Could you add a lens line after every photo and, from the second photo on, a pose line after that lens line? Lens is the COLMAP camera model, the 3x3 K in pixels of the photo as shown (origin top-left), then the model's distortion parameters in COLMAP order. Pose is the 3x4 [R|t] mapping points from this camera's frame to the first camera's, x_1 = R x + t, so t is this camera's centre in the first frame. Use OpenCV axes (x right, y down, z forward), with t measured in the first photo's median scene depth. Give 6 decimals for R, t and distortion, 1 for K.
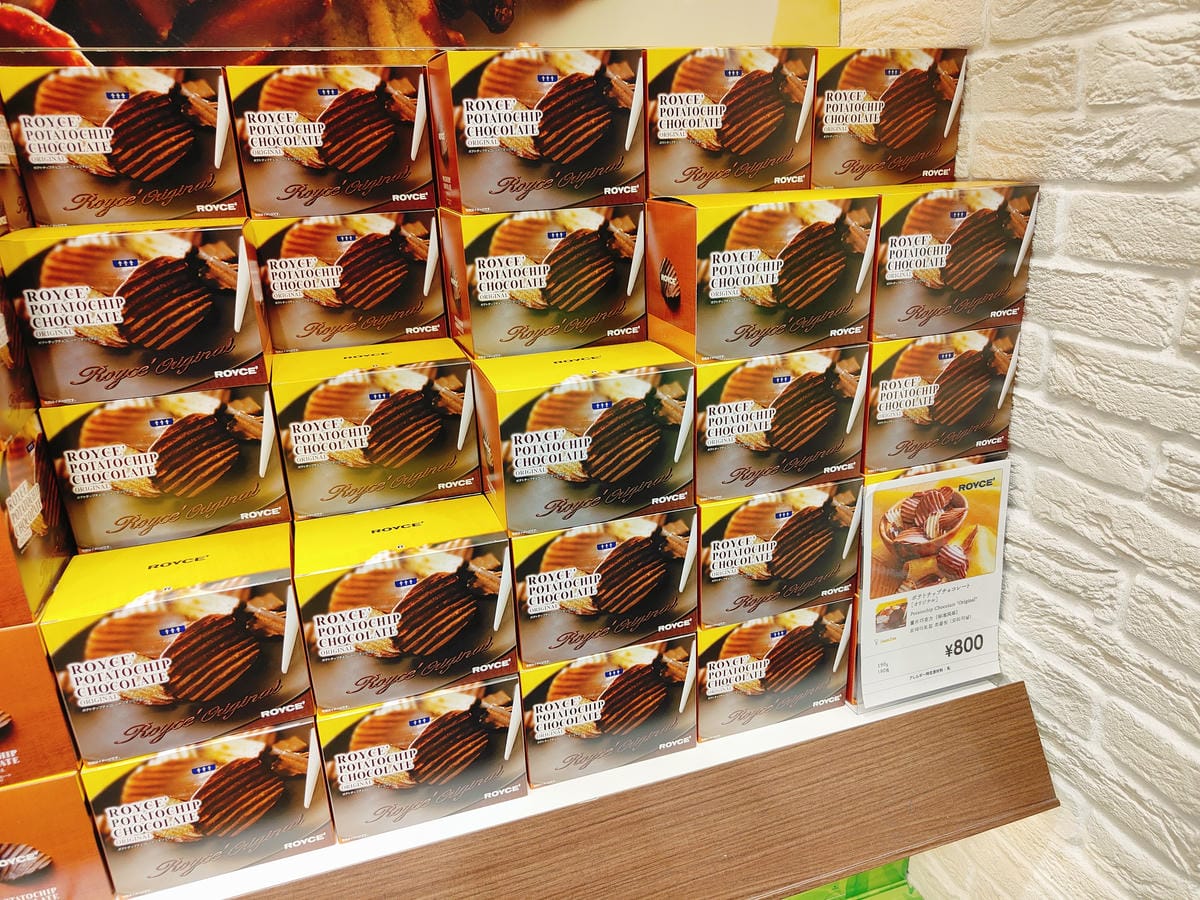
lens RADIAL K [[850.6, 0, 602.6], [0, 850.6, 451.5], [0, 0, 1]] dist [0.002966, 0.000709]
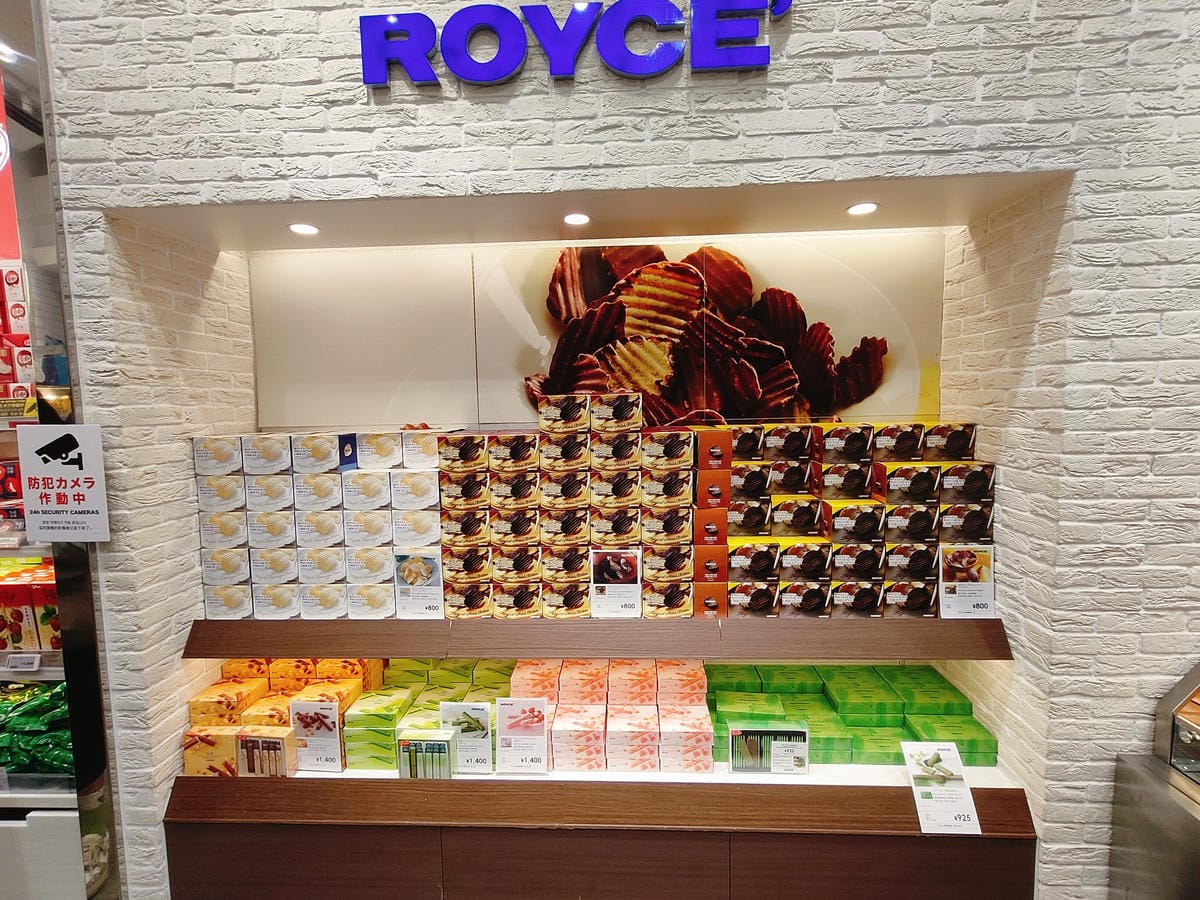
lens RADIAL K [[558.7, 0, 598.9], [0, 558.7, 450.1], [0, 0, 1]] dist [0.001687, 0.000501]
pose [[0.929137, 0.050167, -0.366316, -0.164708], [-0.133492, 0.969440, -0.205830, 0.315728], [0.344795, 0.240145, 0.907440, -1.636545]]
